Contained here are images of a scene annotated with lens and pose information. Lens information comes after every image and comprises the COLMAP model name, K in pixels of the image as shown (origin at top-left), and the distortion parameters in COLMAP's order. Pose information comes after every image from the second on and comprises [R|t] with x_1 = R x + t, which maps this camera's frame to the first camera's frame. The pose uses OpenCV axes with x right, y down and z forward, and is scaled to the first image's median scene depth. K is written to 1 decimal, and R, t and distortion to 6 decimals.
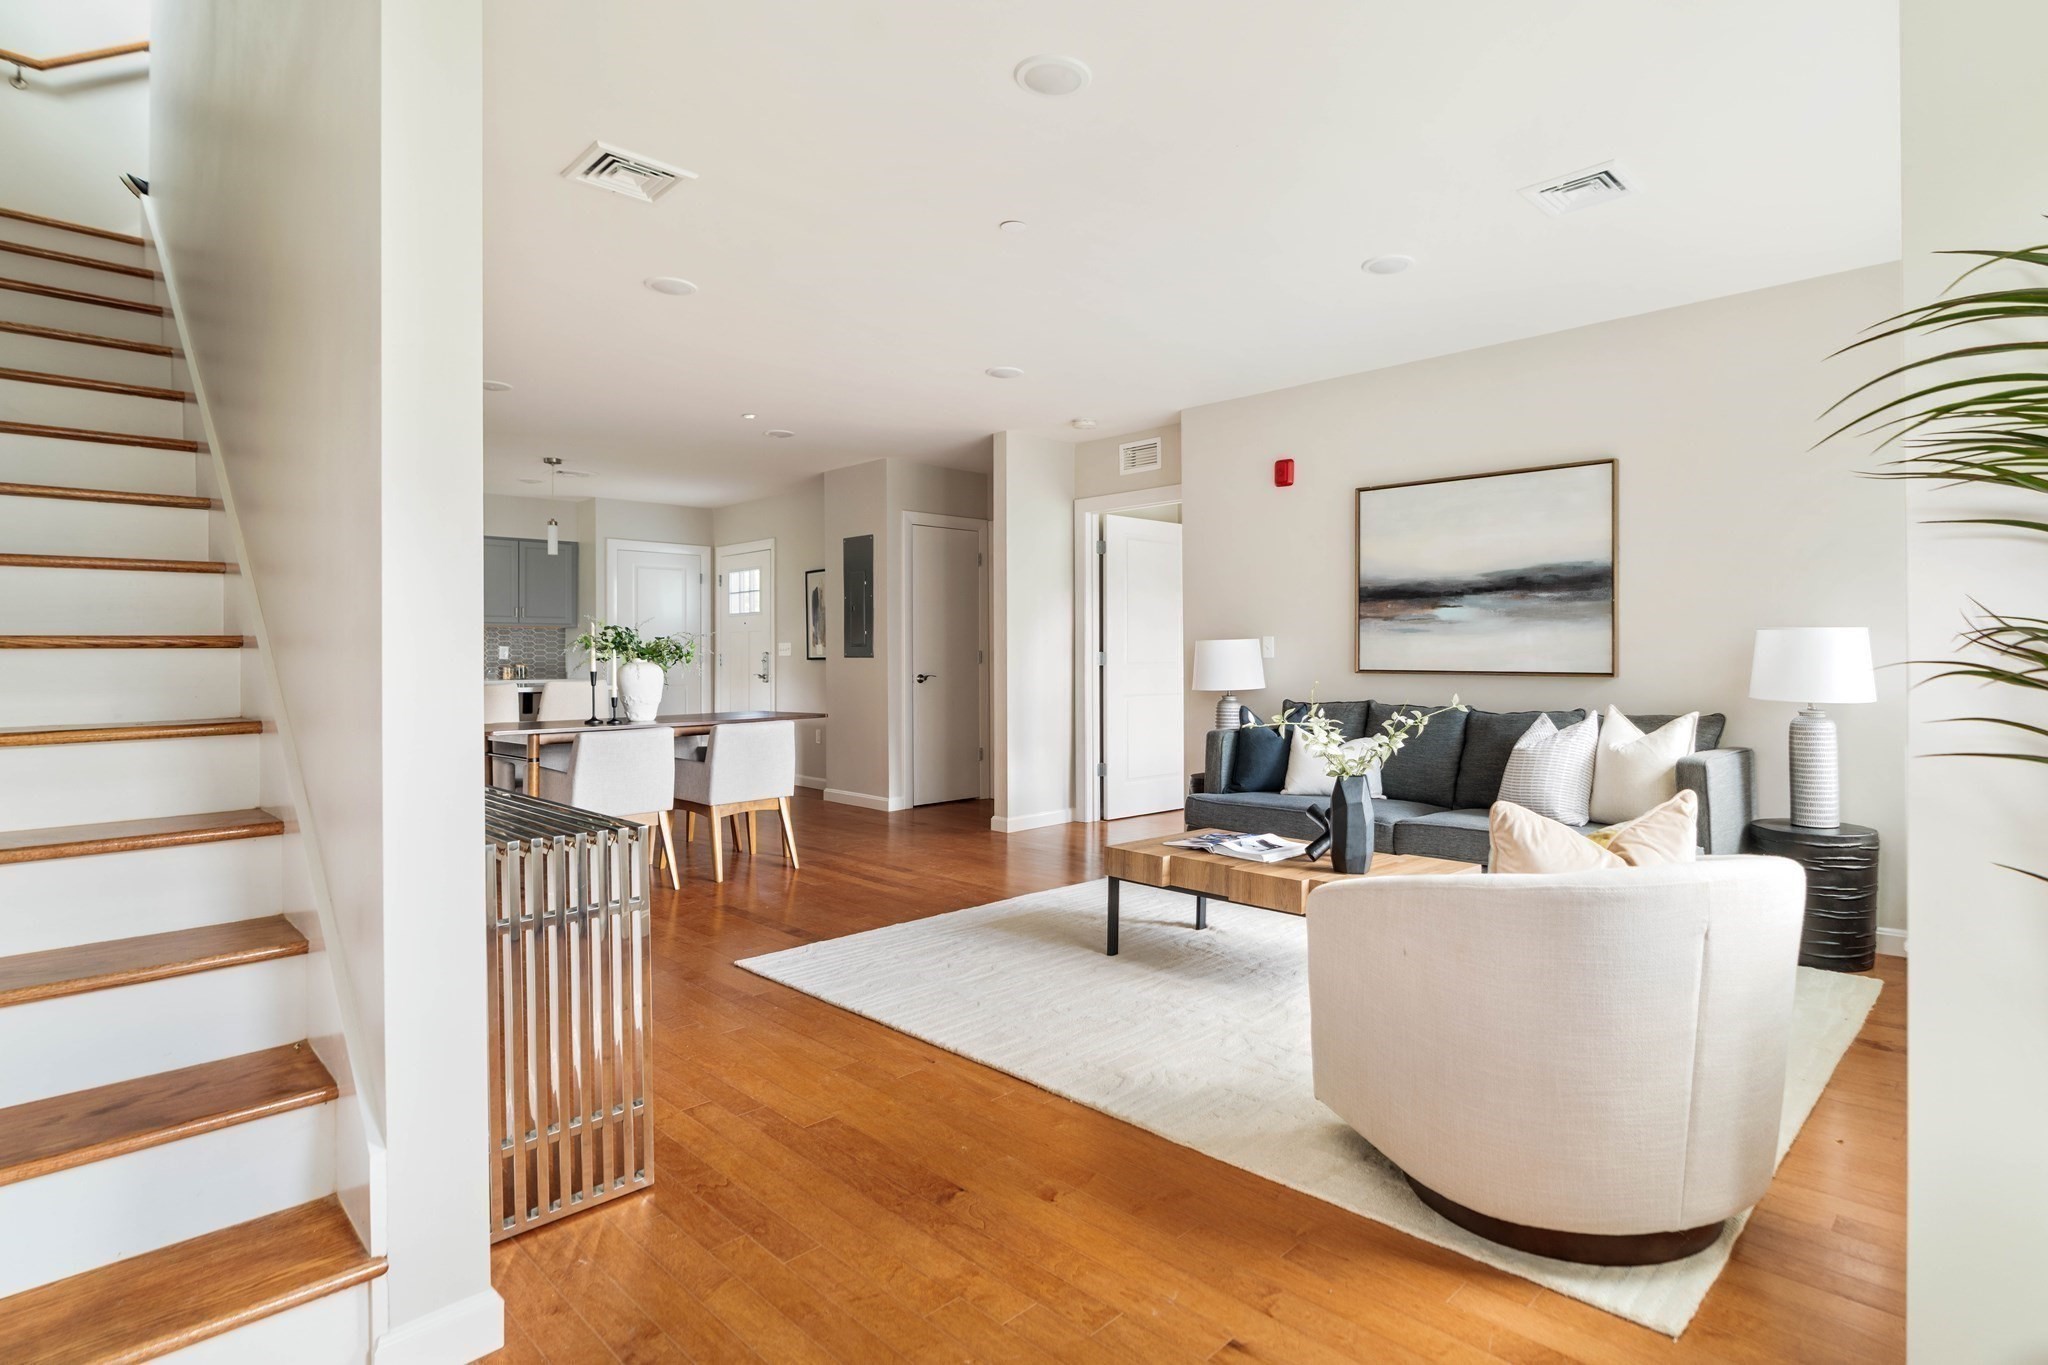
lens RADIAL K [[1085.3, 0, 1110.2], [0, 1085.3, 678.7], [0, 0, 1]] dist [-0.009120, 0.000128]
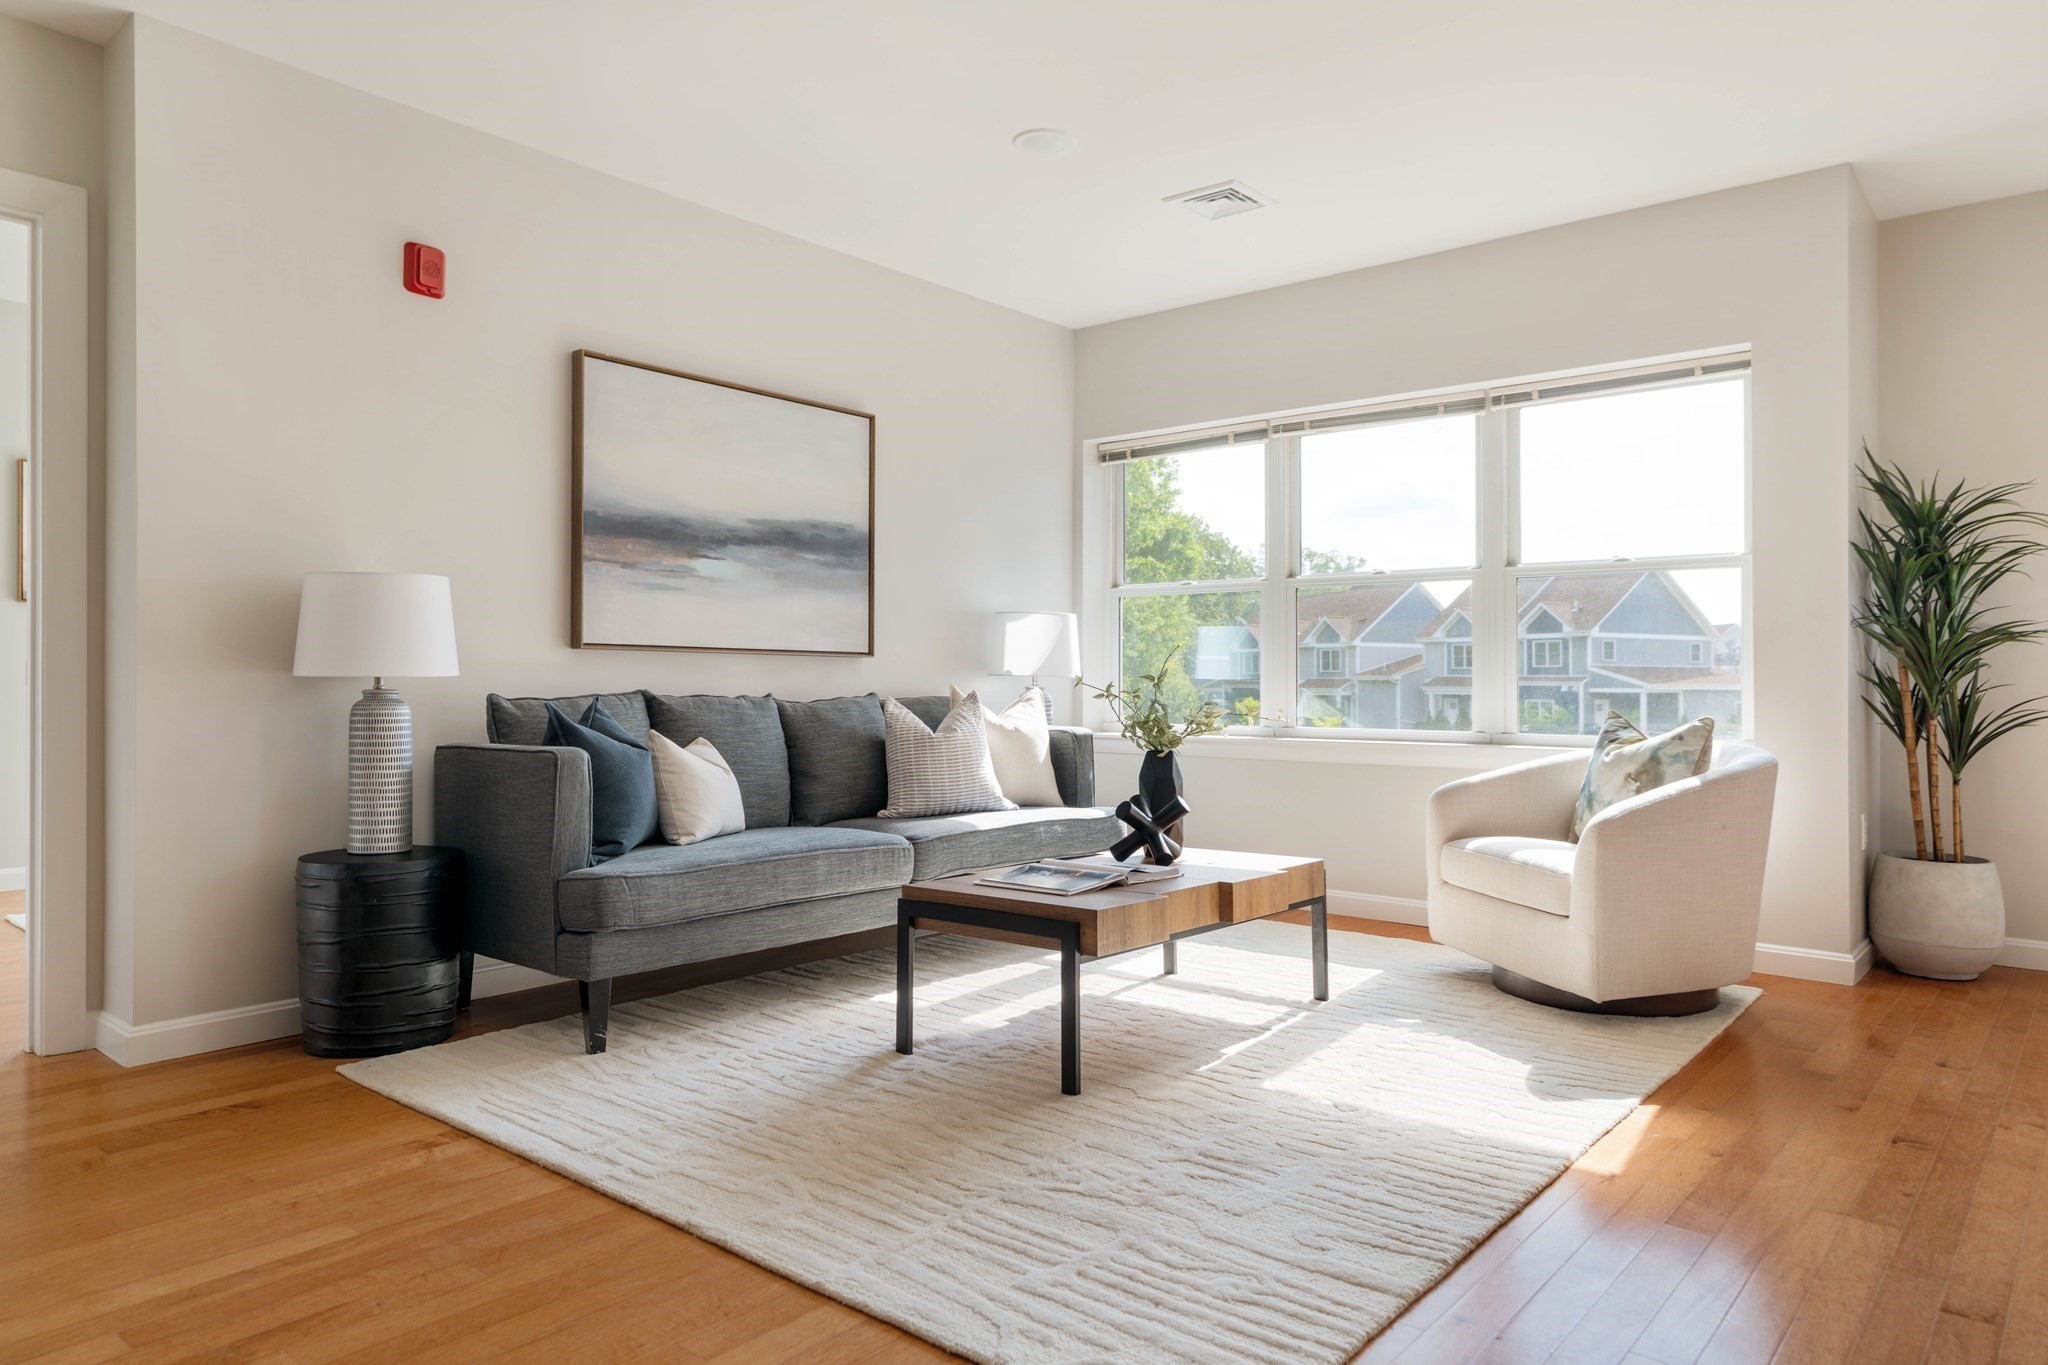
lens RADIAL K [[1344.0, 0, 994.5], [0, 1344.0, 684.6], [0, 0, 1]] dist [-0.004337, -0.001143]
pose [[-0.082150, -0.001724, 0.996618, -0.642019], [0.013814, 0.999900, 0.002869, 0.019369], [-0.996524, 0.014003, -0.082118, 0.957806]]
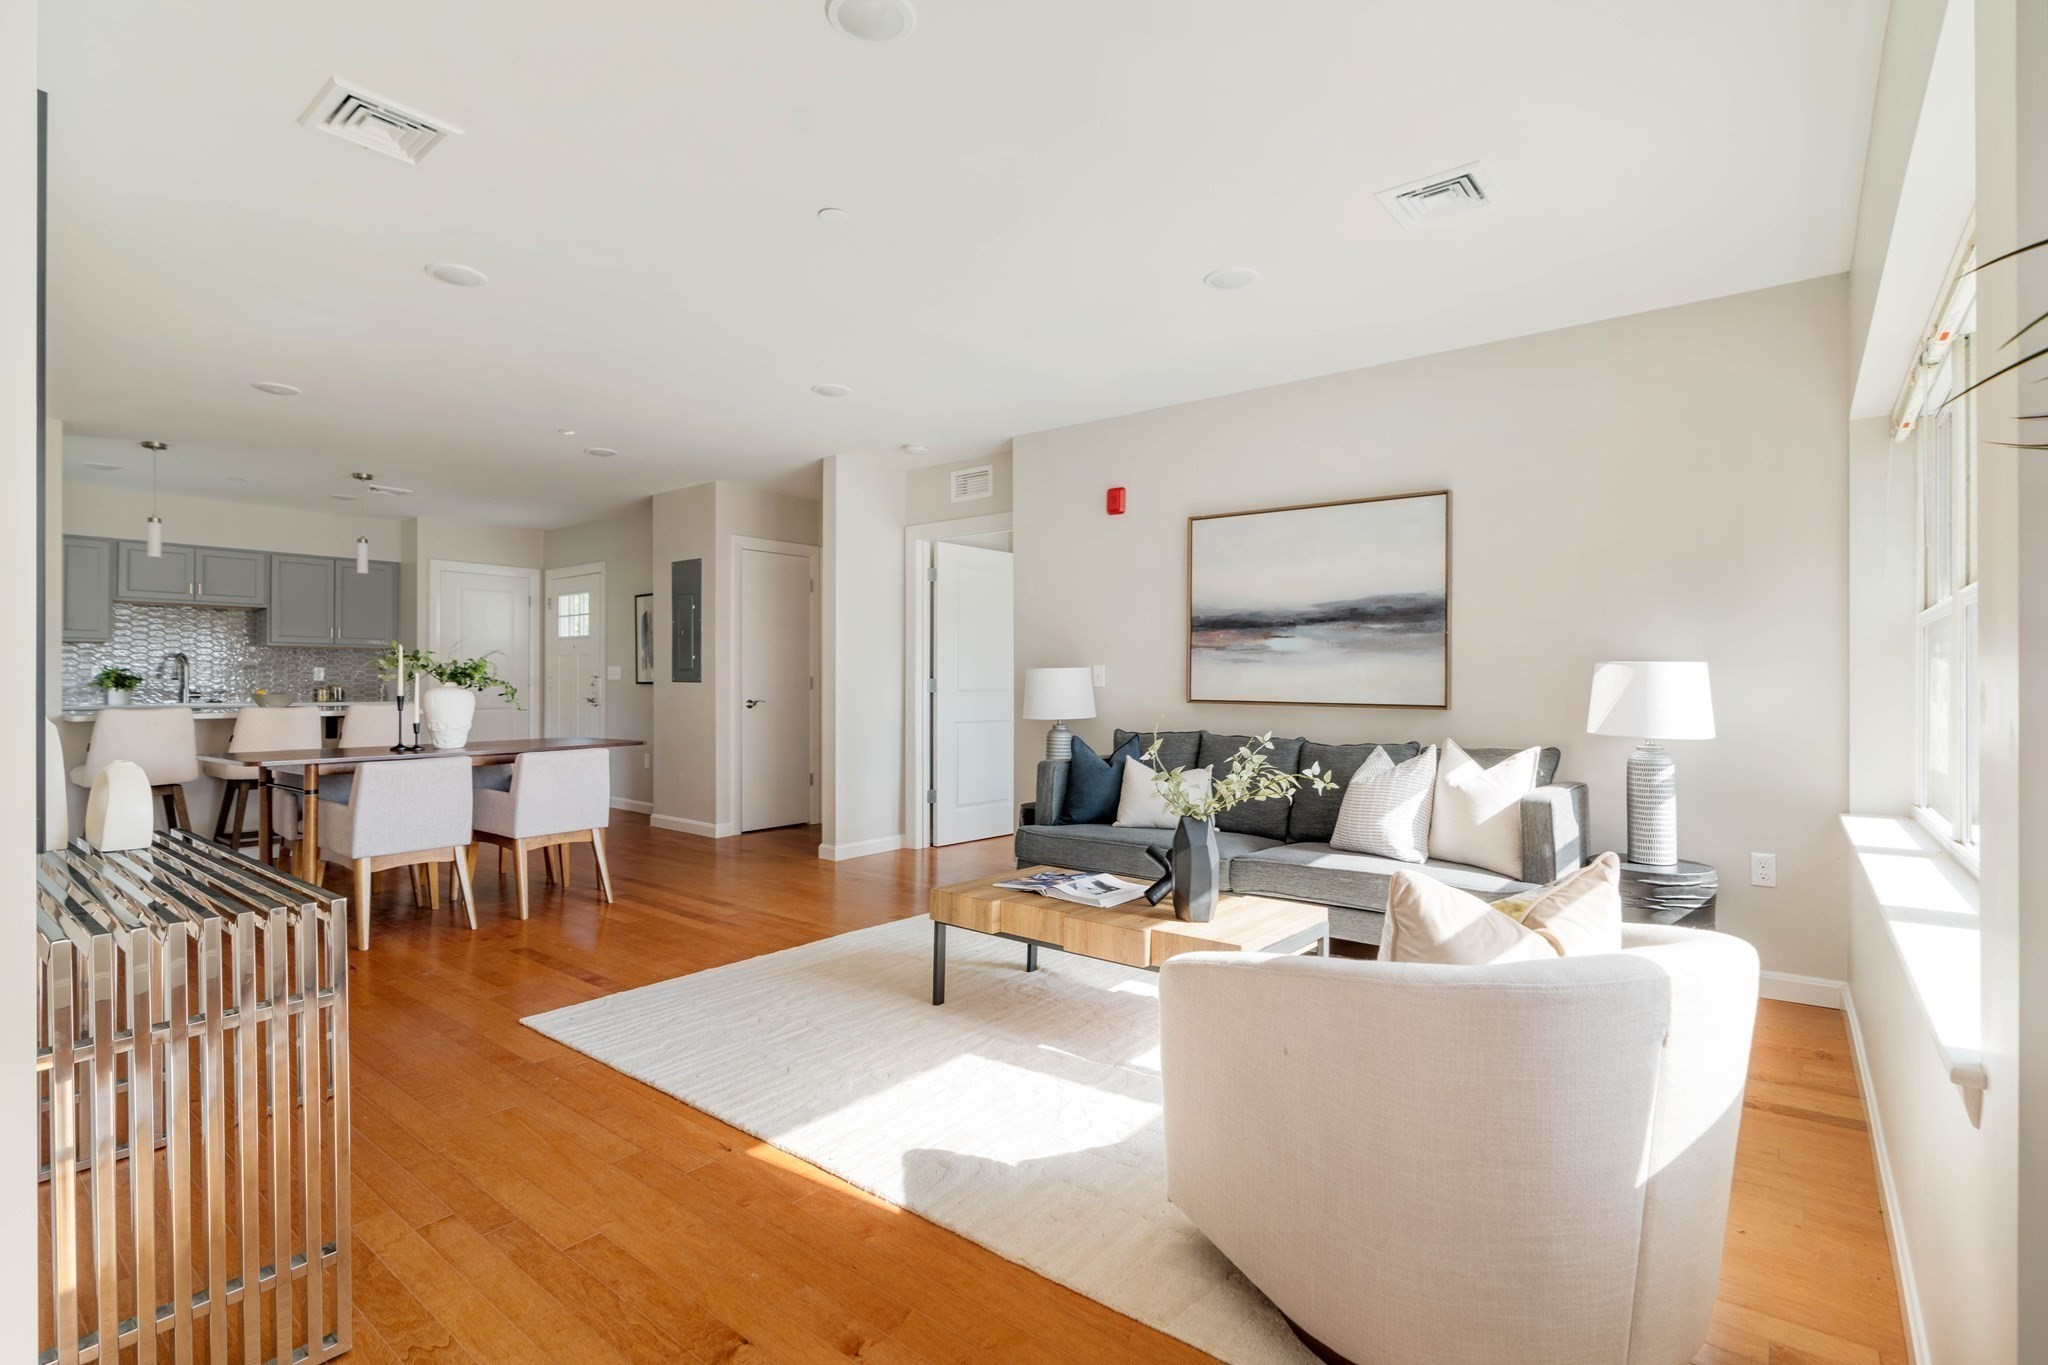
lens RADIAL K [[995.3, 0, 1030.5], [0, 995.3, 704.1], [0, 0, 1]] dist [-0.010335, -0.002390]
pose [[0.996190, 0.005548, 0.087033, 0.004773], [-0.005719, 0.999982, 0.001712, -0.005718], [-0.087022, -0.002203, 0.996204, 0.120554]]
